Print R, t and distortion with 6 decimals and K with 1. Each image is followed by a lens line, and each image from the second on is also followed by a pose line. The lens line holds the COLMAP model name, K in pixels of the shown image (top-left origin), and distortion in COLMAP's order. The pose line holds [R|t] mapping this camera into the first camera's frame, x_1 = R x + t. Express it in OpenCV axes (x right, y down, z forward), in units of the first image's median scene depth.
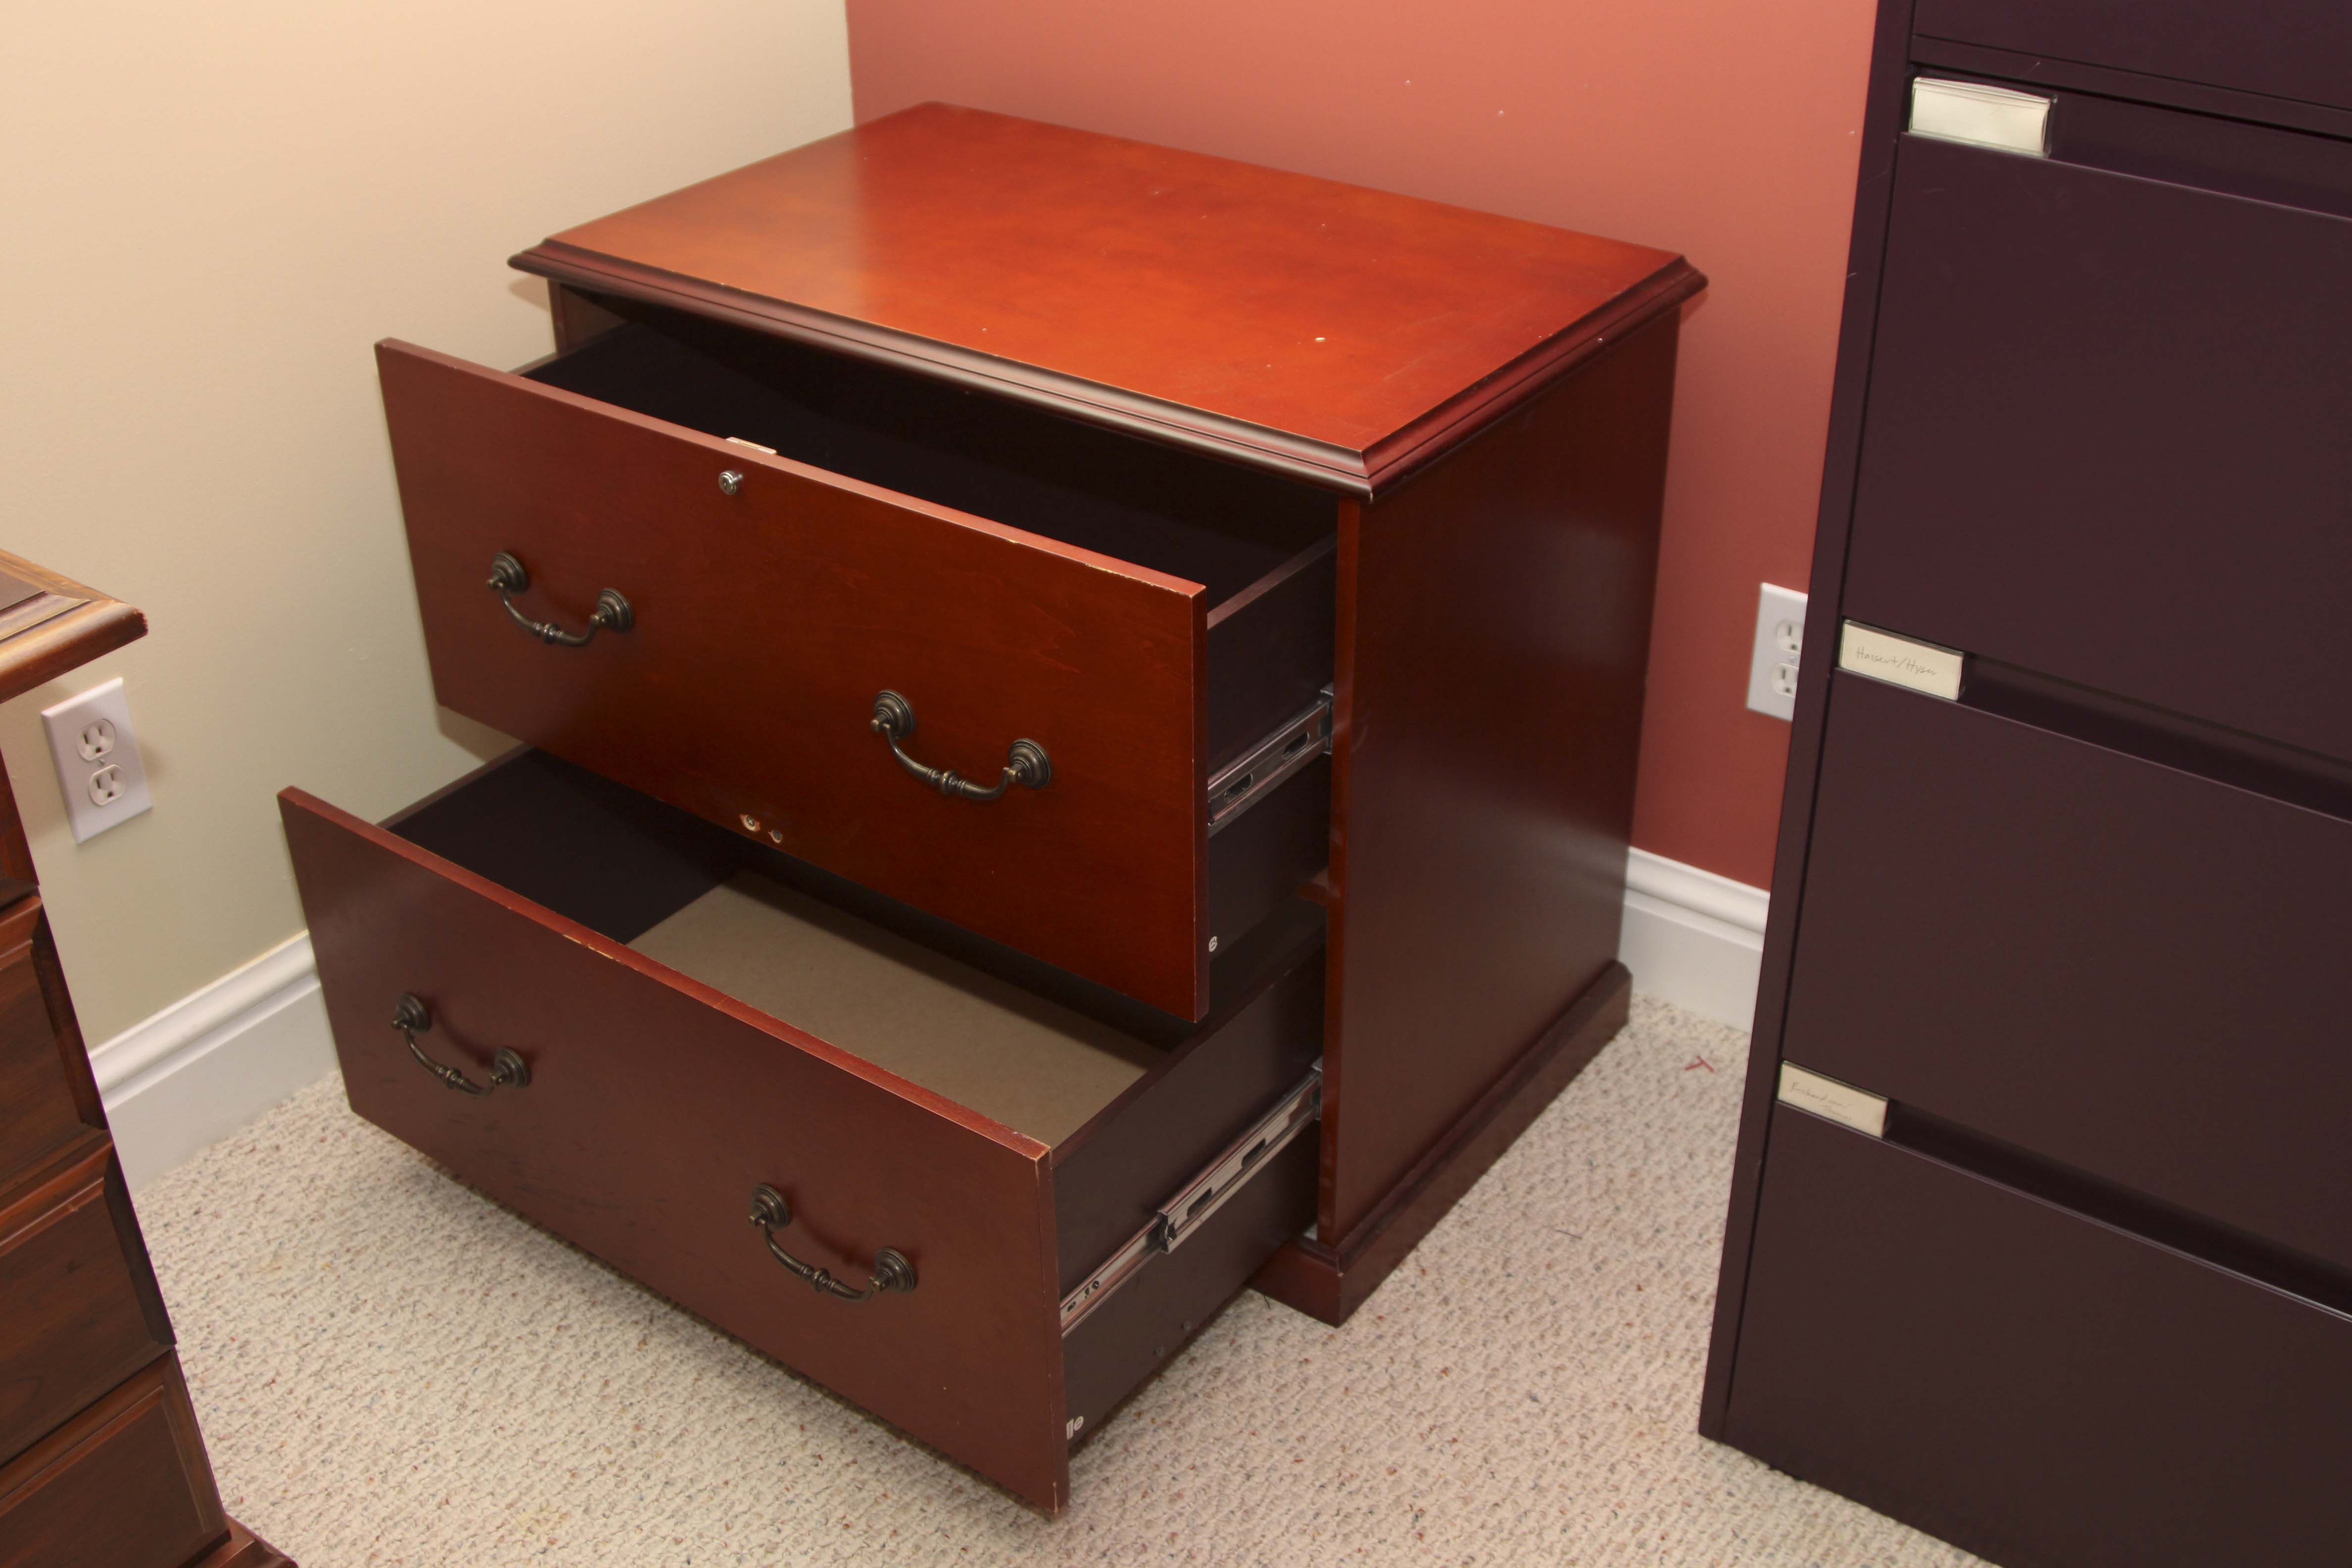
lens RADIAL K [[2546.2, 0, 1170.1], [0, 2546.2, 767.6], [0, 0, 1]] dist [-0.116808, 0.000000]
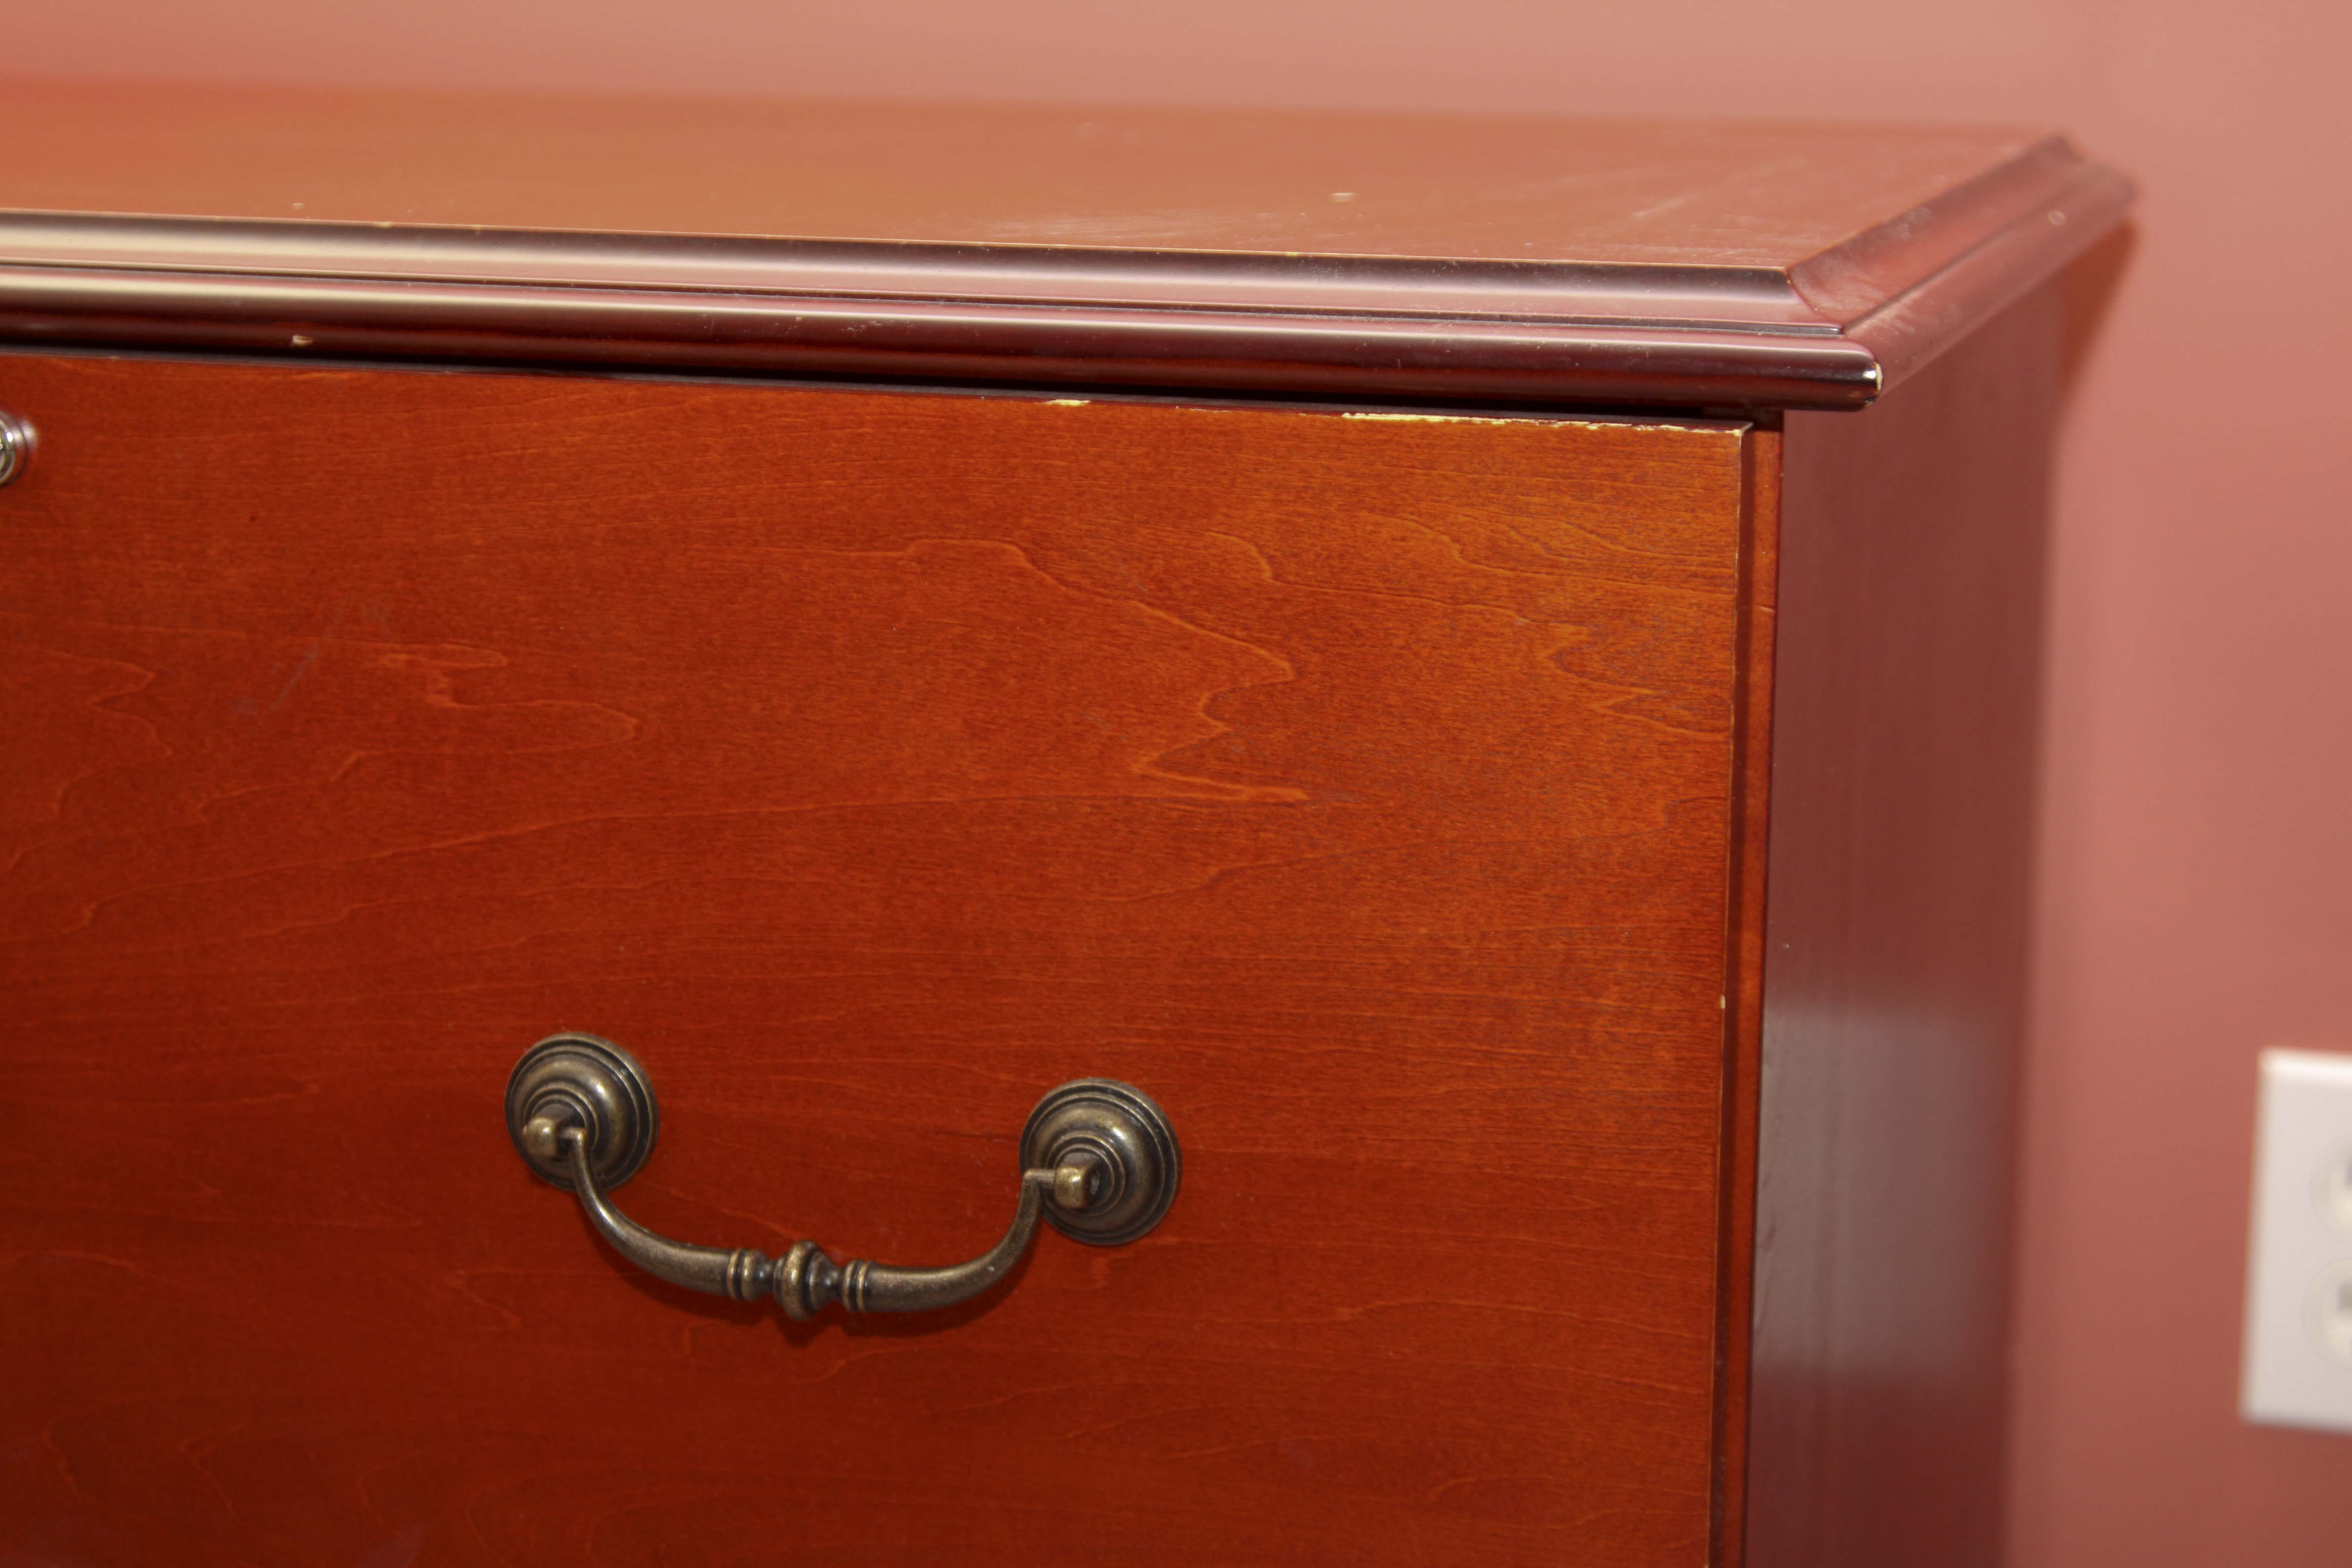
lens RADIAL K [[4500.4, 0, 1182.4], [0, 4500.4, 783.0], [0, 0, 1]] dist [0.074567, 0.000000]
pose [[0.949565, -0.050076, 0.309546, -0.131997], [0.146945, 0.943126, -0.298195, 0.067569], [-0.277008, 0.328642, 0.902918, 0.449026]]
